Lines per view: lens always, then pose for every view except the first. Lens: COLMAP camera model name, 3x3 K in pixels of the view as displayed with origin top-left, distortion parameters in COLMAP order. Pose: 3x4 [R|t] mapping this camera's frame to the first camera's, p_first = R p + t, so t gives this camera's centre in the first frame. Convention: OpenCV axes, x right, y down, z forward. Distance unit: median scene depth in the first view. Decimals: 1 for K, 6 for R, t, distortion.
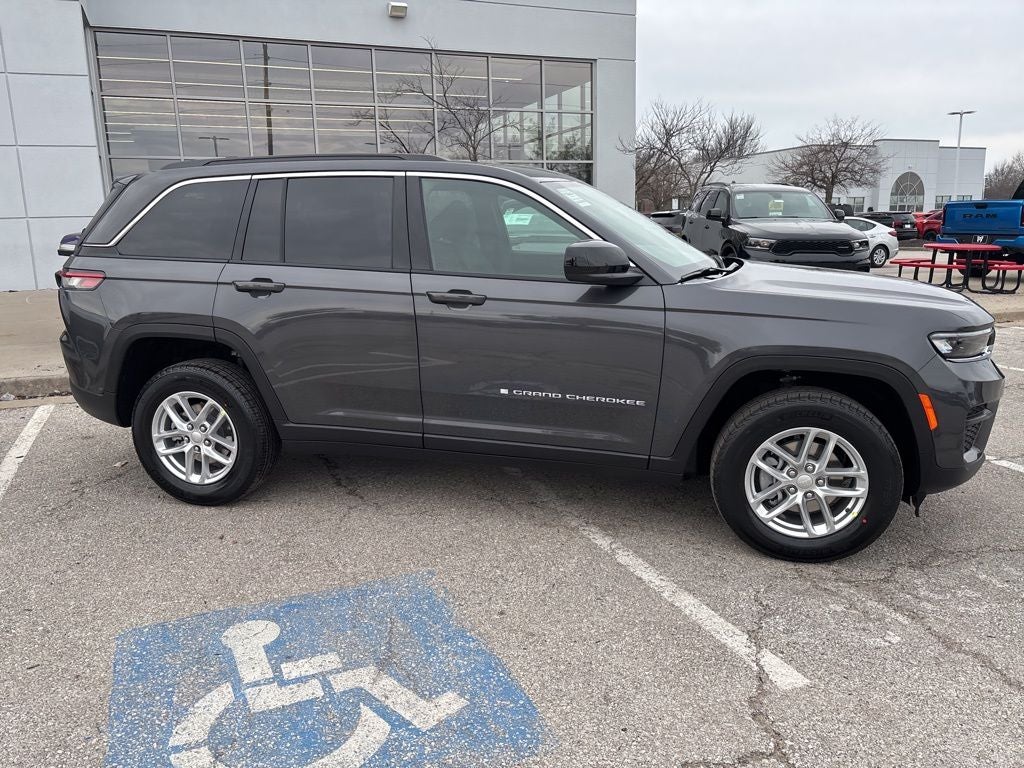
lens RADIAL K [[773.7, 0, 505.7], [0, 773.7, 388.4], [0, 0, 1]] dist [0.055196, -0.065079]
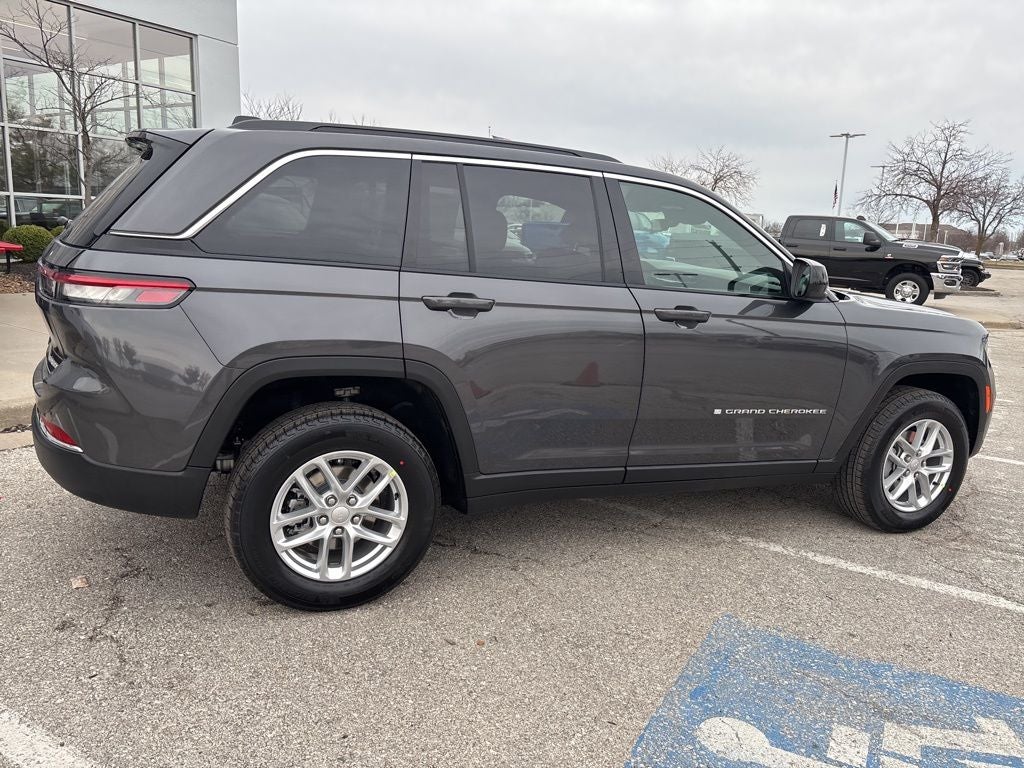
lens RADIAL K [[773.7, 0, 504.5], [0, 773.7, 374.2], [0, 0, 1]] dist [0.055196, -0.065079]
pose [[0.793731, -0.058163, 0.605482, -0.788342], [0.068272, 0.997647, 0.006336, -0.066201], [-0.604426, 0.036308, 0.795834, 0.388930]]
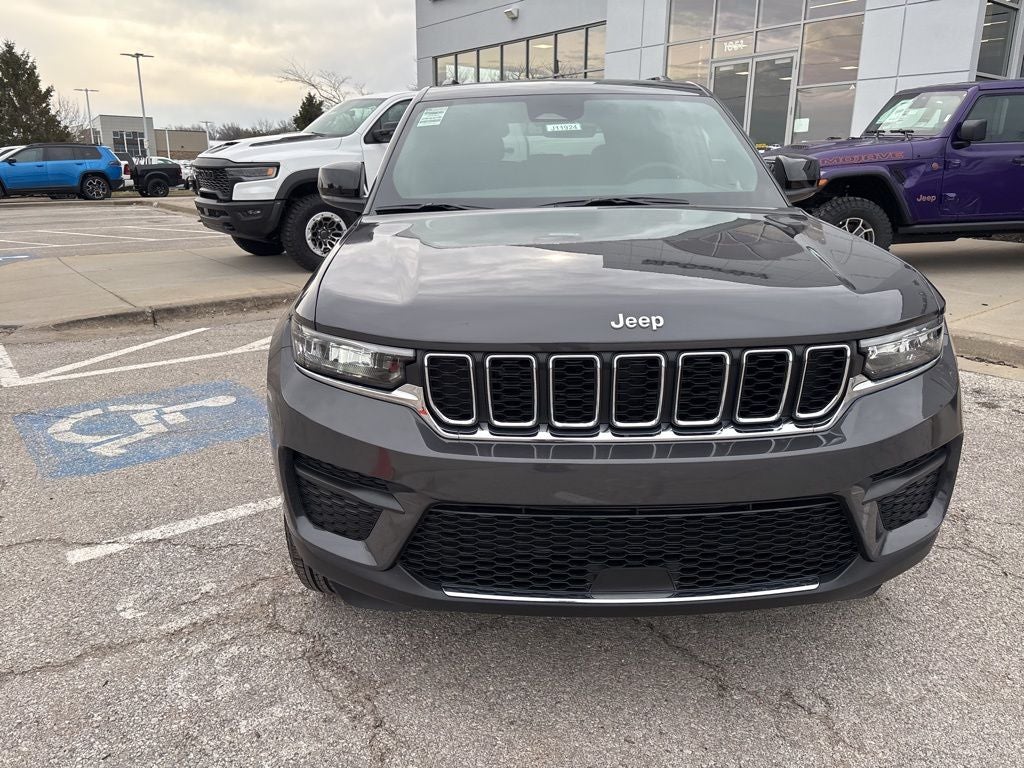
lens RADIAL K [[773.7, 0, 505.9], [0, 773.7, 390.6], [0, 0, 1]] dist [0.055196, -0.065079]
pose [[0.246010, 0.287974, -0.925500, 1.064601], [-0.213023, 0.947563, 0.238215, -0.179305], [0.945569, 0.138550, 0.294455, 0.869295]]
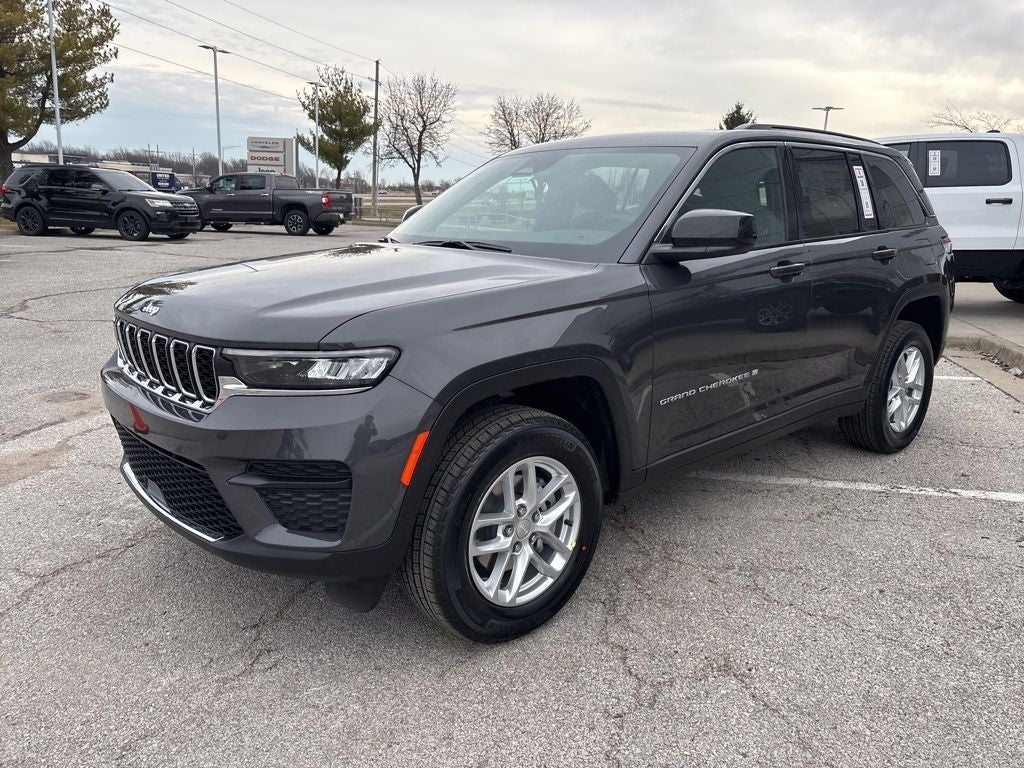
lens RADIAL K [[773.7, 0, 511.8], [0, 773.7, 380.0], [0, 0, 1]] dist [0.055196, -0.065079]
pose [[-0.565484, 0.188554, -0.802917, 1.027766], [-0.195989, 0.914910, 0.352886, -0.377298], [0.801135, 0.356914, -0.480412, 1.701877]]
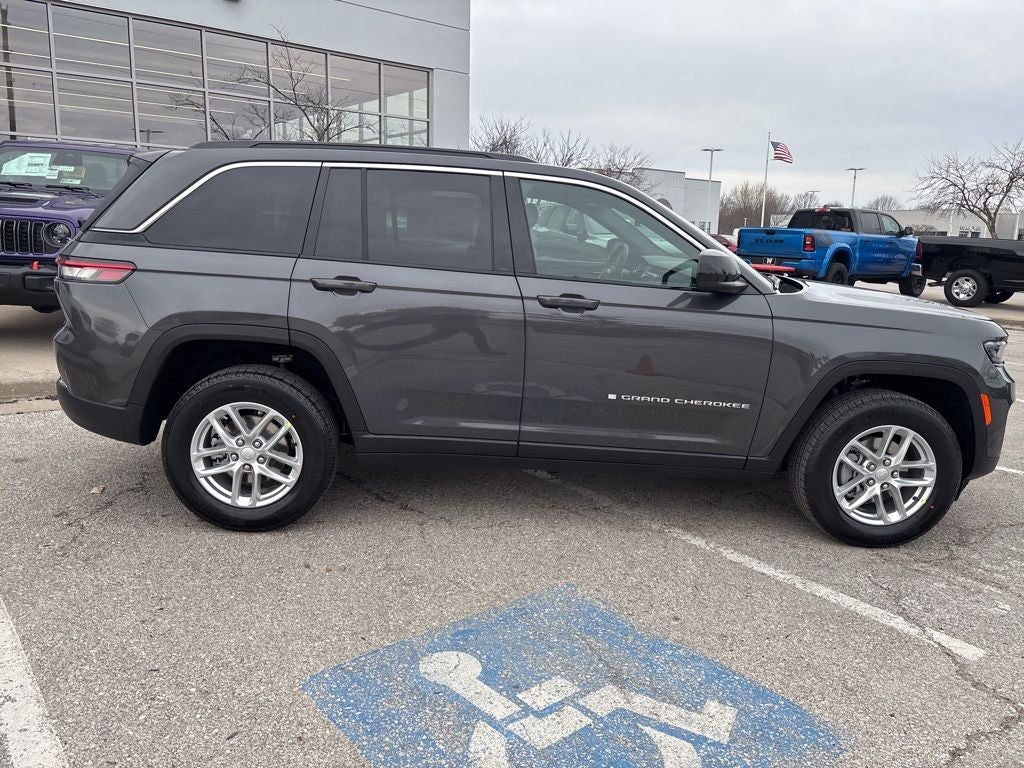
lens RADIAL K [[773.7, 0, 505.6], [0, 773.7, 374.2], [0, 0, 1]] dist [0.055196, -0.065079]
pose [[0.956031, -0.004877, 0.293224, -0.424749], [0.012549, 0.999626, -0.024288, -0.002625], [-0.292996, 0.026900, 0.955735, 0.083894]]
